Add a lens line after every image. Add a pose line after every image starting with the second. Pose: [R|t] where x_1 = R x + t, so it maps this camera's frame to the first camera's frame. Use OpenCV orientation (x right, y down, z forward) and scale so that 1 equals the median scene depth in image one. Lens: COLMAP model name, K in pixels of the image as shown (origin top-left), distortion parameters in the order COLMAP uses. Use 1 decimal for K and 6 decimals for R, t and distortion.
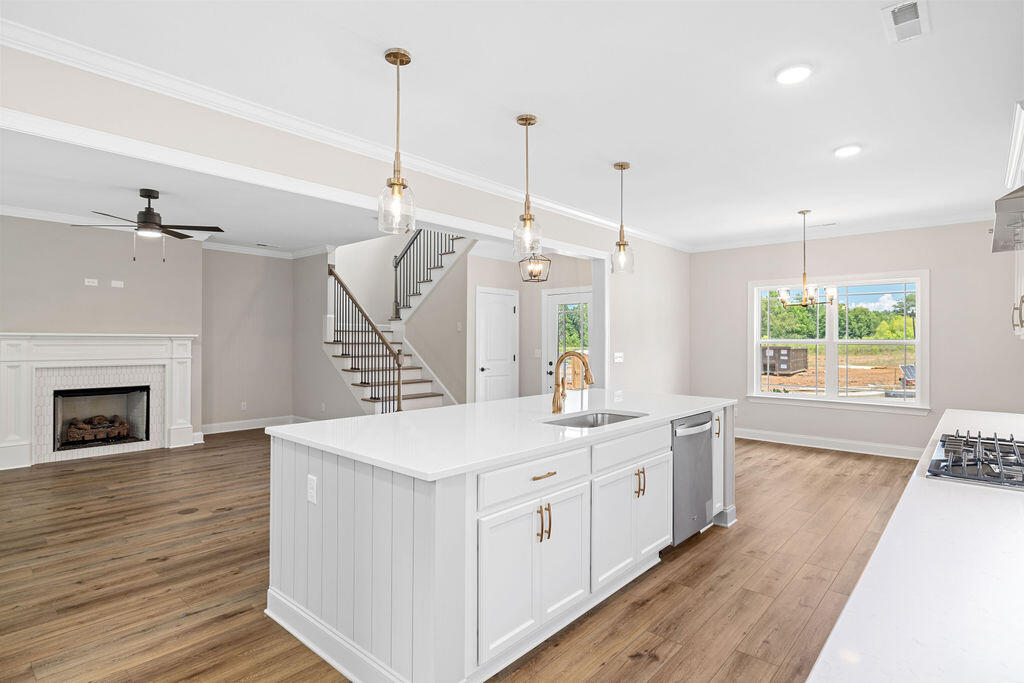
lens RADIAL K [[528.4, 0, 517.6], [0, 528.4, 336.0], [0, 0, 1]] dist [-0.005952, 0.004464]
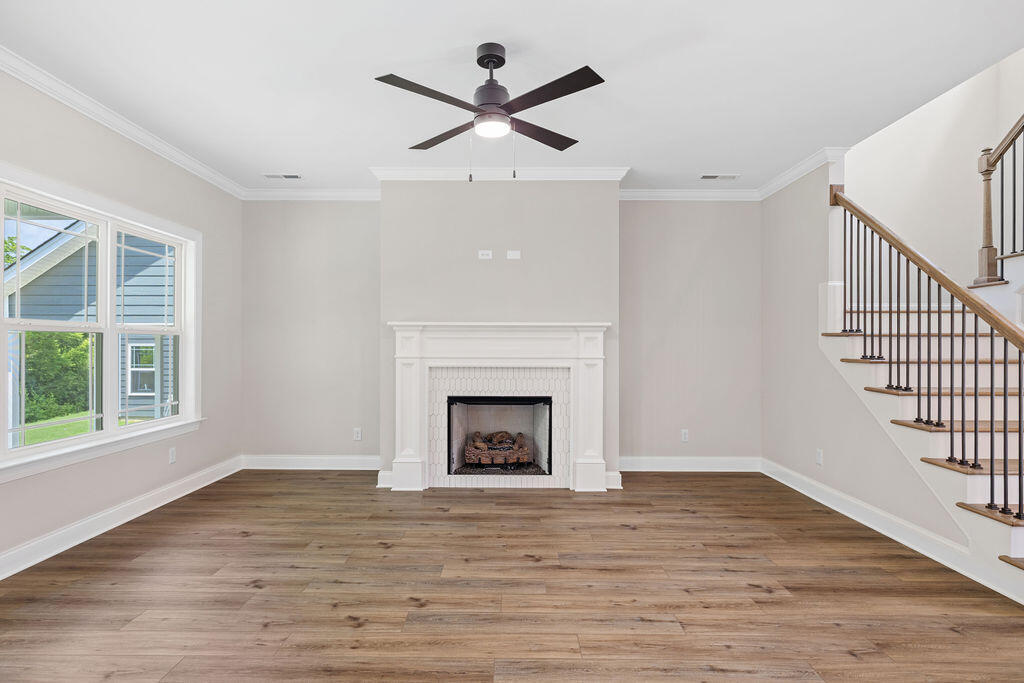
lens RADIAL K [[528.4, 0, 504.9], [0, 528.4, 348.1], [0, 0, 1]] dist [-0.005952, 0.004464]
pose [[0.653222, -0.000018, -0.757166, -0.208449], [0.006325, 0.999965, 0.005433, 0.025262], [0.757140, -0.008338, 0.653200, 0.497353]]
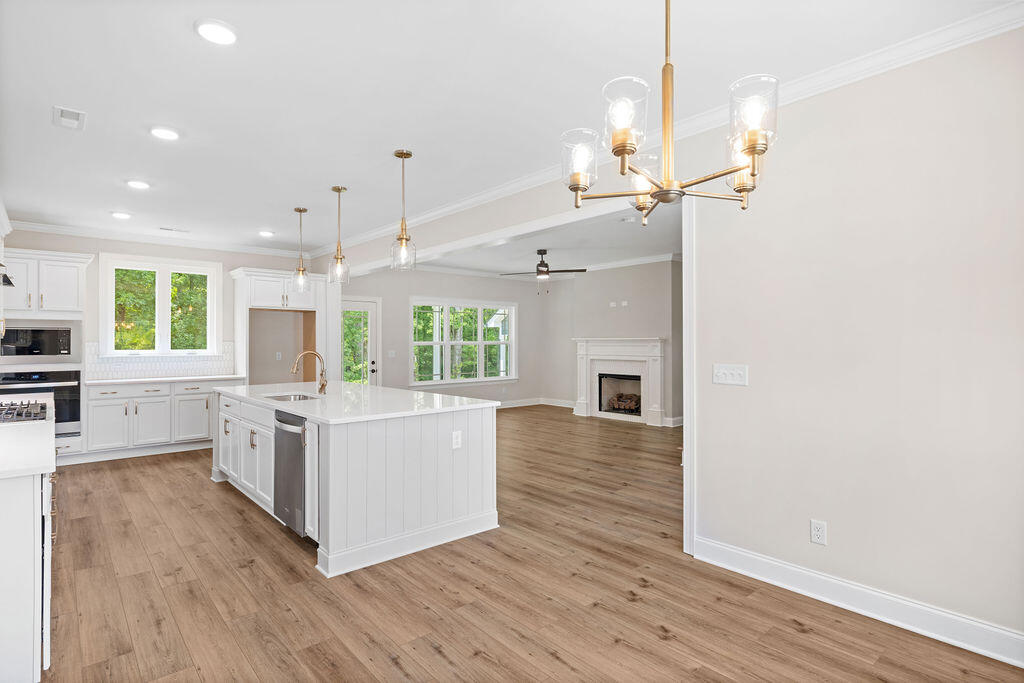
lens RADIAL K [[528.4, 0, 503.7], [0, 528.4, 344.7], [0, 0, 1]] dist [-0.005952, 0.004464]
pose [[-0.140982, 0.001183, -0.990011, 0.704946], [0.010529, 0.999945, -0.000304, 0.009868], [0.989956, -0.010467, -0.140987, 0.844489]]
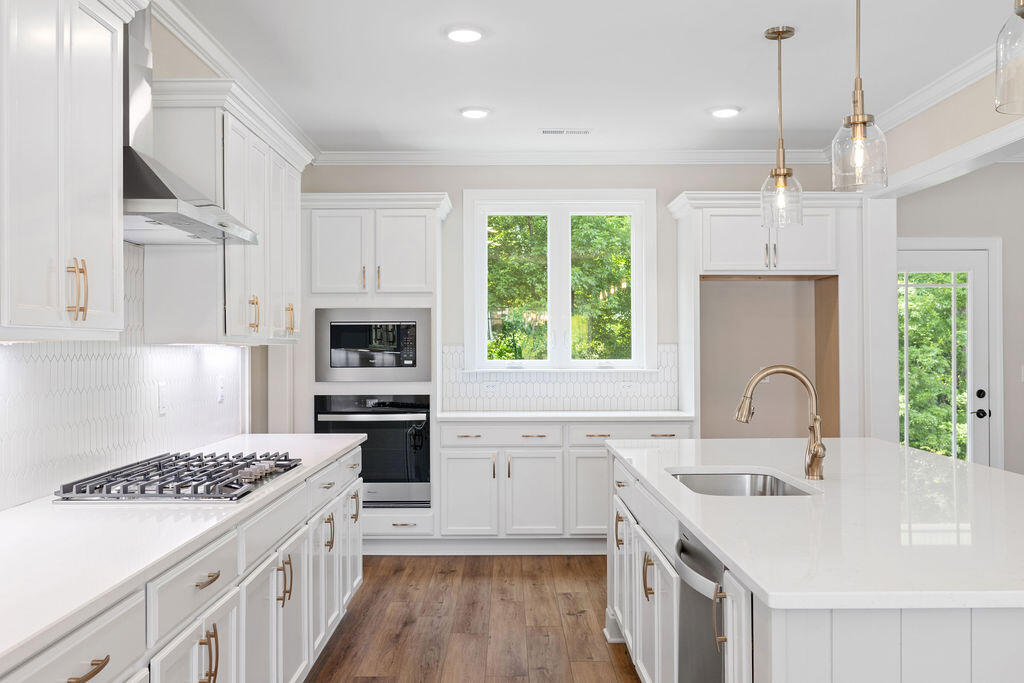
lens RADIAL K [[988.3, 0, 510.4], [0, 988.3, 339.3], [0, 0, 1]] dist [0.000139, 0.000000]
pose [[-0.747330, -0.007261, -0.664413, 0.497112], [0.006261, 0.999819, -0.017969, 0.009215], [0.664423, -0.017589, -0.747150, 0.782205]]
